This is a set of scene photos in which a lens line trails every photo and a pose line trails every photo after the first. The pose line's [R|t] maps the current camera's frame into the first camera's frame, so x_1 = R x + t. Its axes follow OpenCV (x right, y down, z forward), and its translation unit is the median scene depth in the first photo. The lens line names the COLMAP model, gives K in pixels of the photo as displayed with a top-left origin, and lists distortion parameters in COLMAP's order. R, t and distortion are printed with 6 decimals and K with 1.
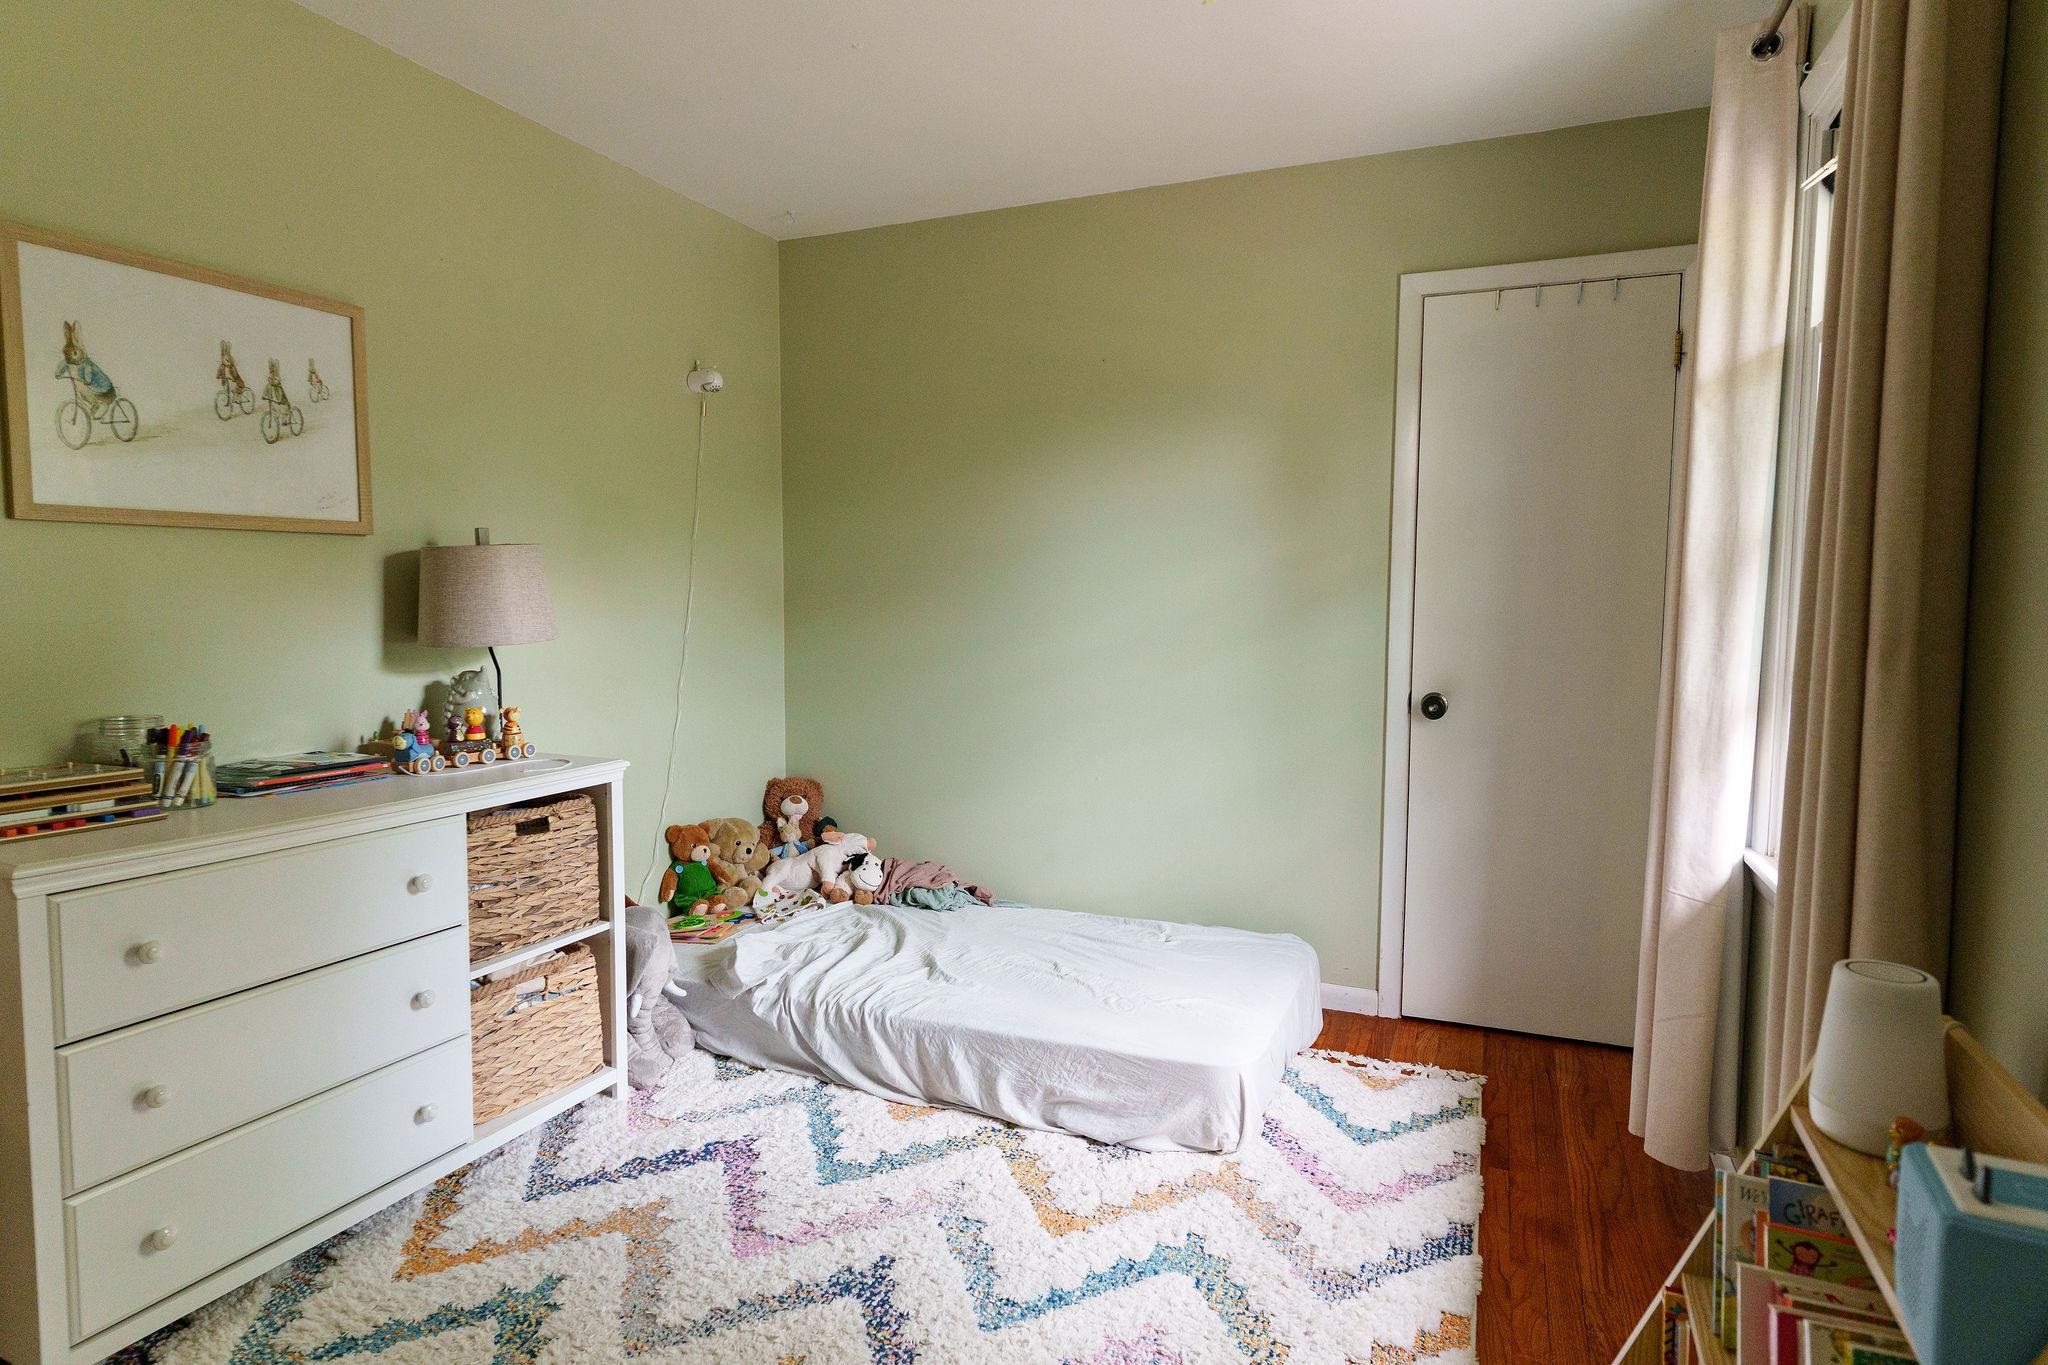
lens RADIAL K [[1152.8, 0, 1034.4], [0, 1152.8, 700.5], [0, 0, 1]] dist [0.003223, 0.000175]
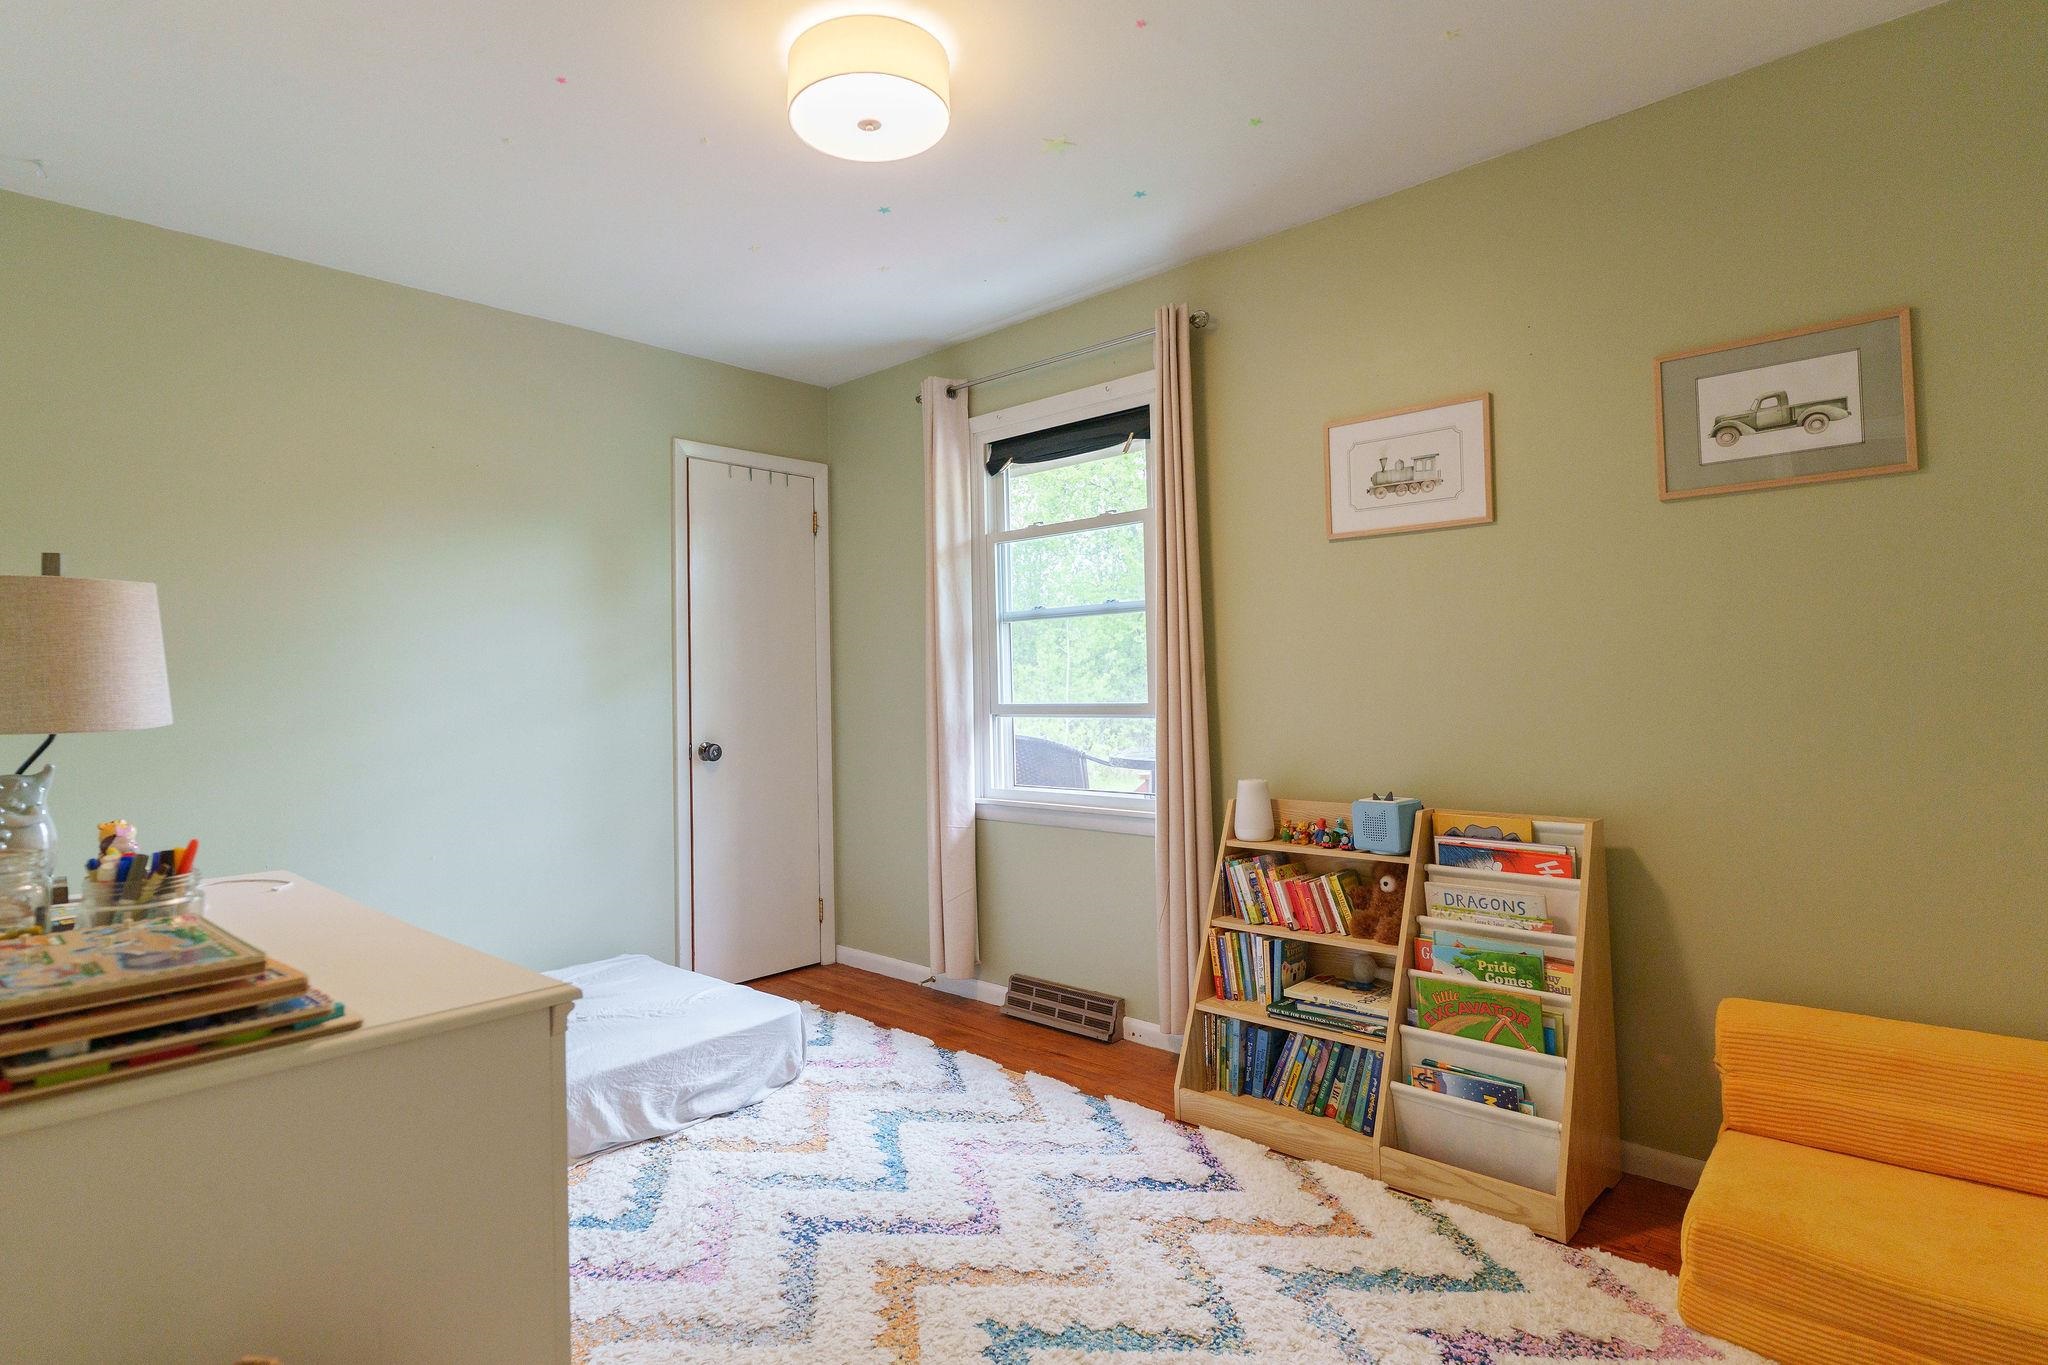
lens RADIAL K [[1042.5, 0, 1036.7], [0, 1042.5, 660.6], [0, 0, 1]] dist [-0.003371, 0.005020]
pose [[0.315905, 0.011831, 0.948717, -0.888142], [0.108461, 0.992917, -0.048497, -0.000112], [-0.942571, 0.118219, 0.312384, 0.299481]]
